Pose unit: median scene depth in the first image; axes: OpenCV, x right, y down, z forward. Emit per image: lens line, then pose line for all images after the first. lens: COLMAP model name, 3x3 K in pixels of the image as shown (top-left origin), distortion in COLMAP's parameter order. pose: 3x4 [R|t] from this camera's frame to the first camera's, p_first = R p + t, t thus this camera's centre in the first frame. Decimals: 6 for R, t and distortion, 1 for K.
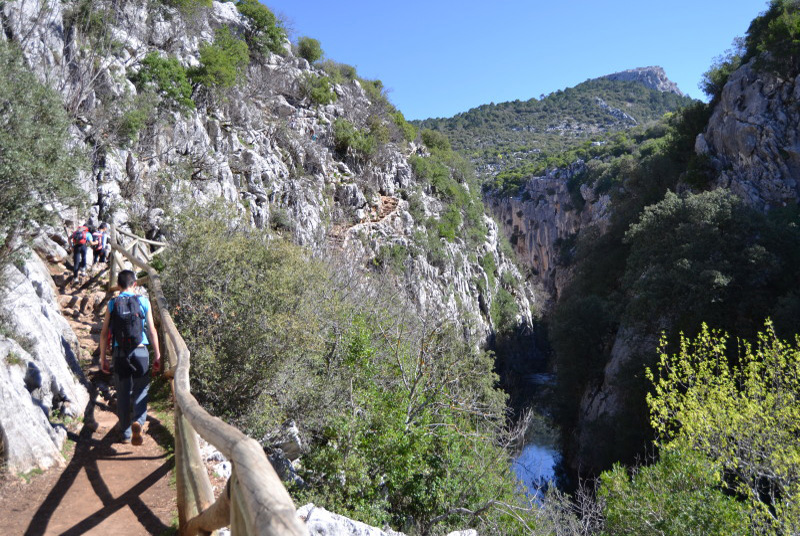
lens RADIAL K [[766.1, 0, 400.4], [0, 766.1, 268.6], [0, 0, 1]] dist [-0.005463, 0.000000]
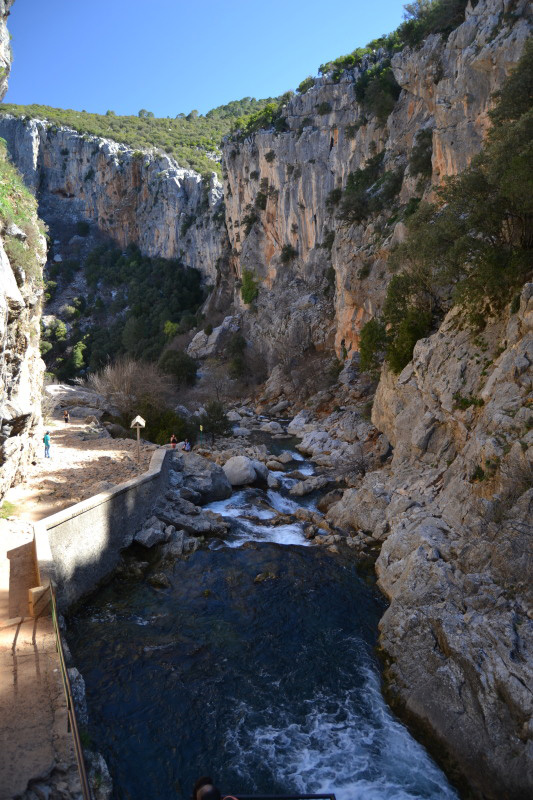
lens RADIAL K [[714.6, 0, 266.1], [0, 714.6, 399.2], [0, 0, 1]] dist [-0.012917, -0.001523]
pose [[0.990152, 0.000339, 0.139994, 0.078038], [-0.023262, 0.986494, 0.162140, 0.027904], [-0.138049, -0.163800, 0.976787, 0.444639]]
